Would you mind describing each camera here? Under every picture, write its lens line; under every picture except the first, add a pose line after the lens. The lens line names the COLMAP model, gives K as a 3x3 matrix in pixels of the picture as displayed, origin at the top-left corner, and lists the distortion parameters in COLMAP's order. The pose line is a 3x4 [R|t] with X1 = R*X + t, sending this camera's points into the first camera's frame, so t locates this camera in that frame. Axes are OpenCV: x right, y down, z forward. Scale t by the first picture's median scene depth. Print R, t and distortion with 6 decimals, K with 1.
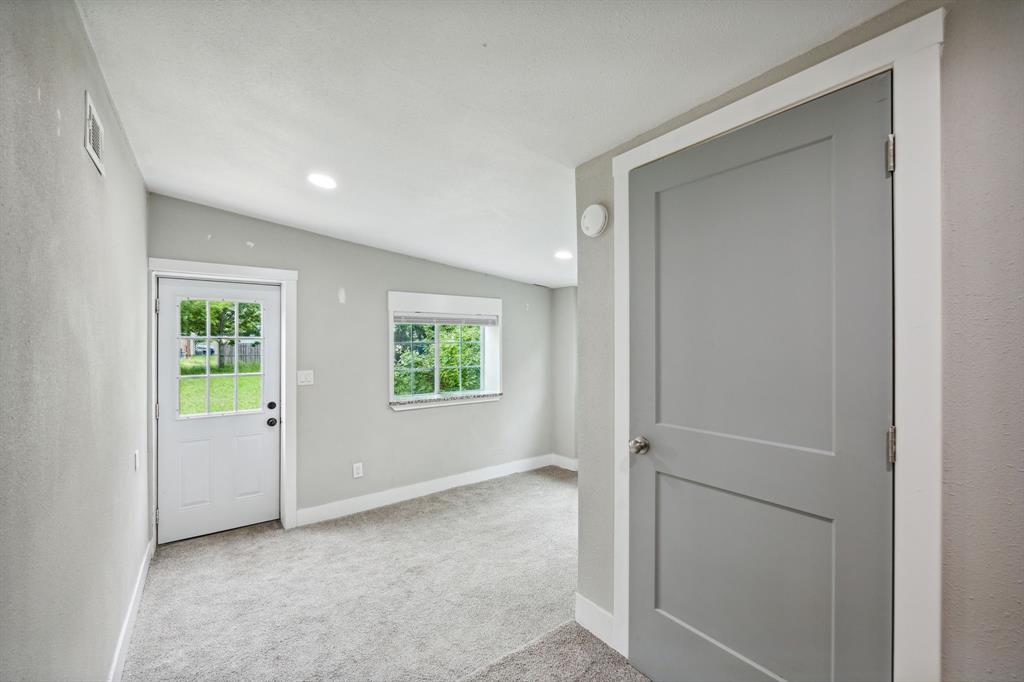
lens RADIAL K [[419.1, 0, 506.5], [0, 419.1, 342.7], [0, 0, 1]] dist [-0.014124, 0.000256]
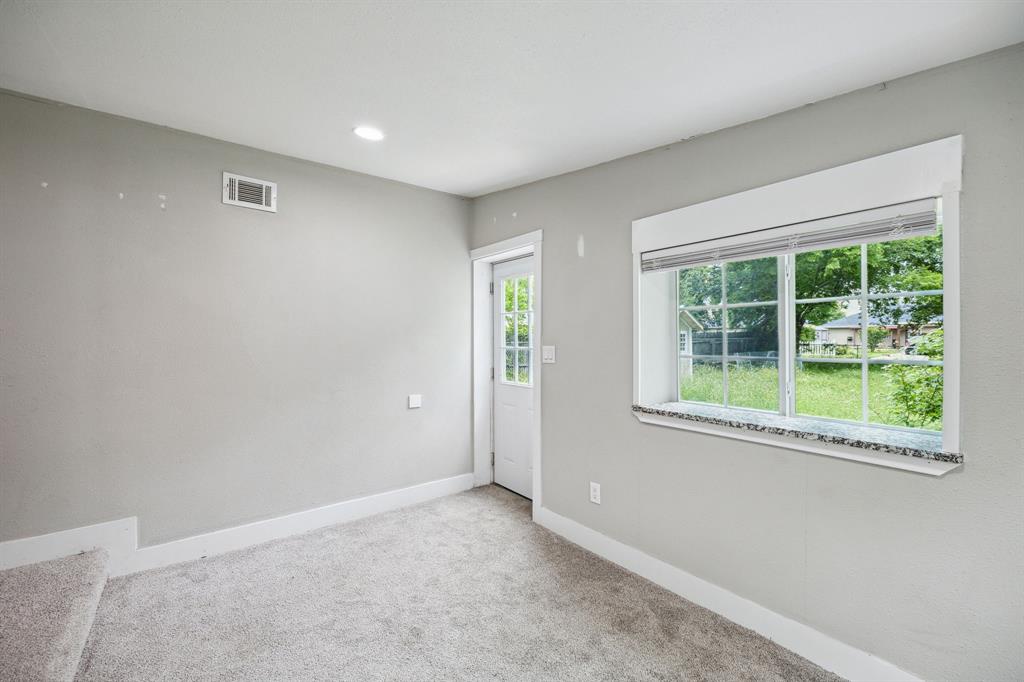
lens RADIAL K [[419.1, 0, 506.5], [0, 419.1, 342.7], [0, 0, 1]] dist [-0.014124, 0.000256]
pose [[0.031621, 0.019246, -0.999315, 0.356149], [0.004231, 0.999803, 0.019389, 0.044165], [0.999491, -0.004841, 0.031534, 0.893669]]
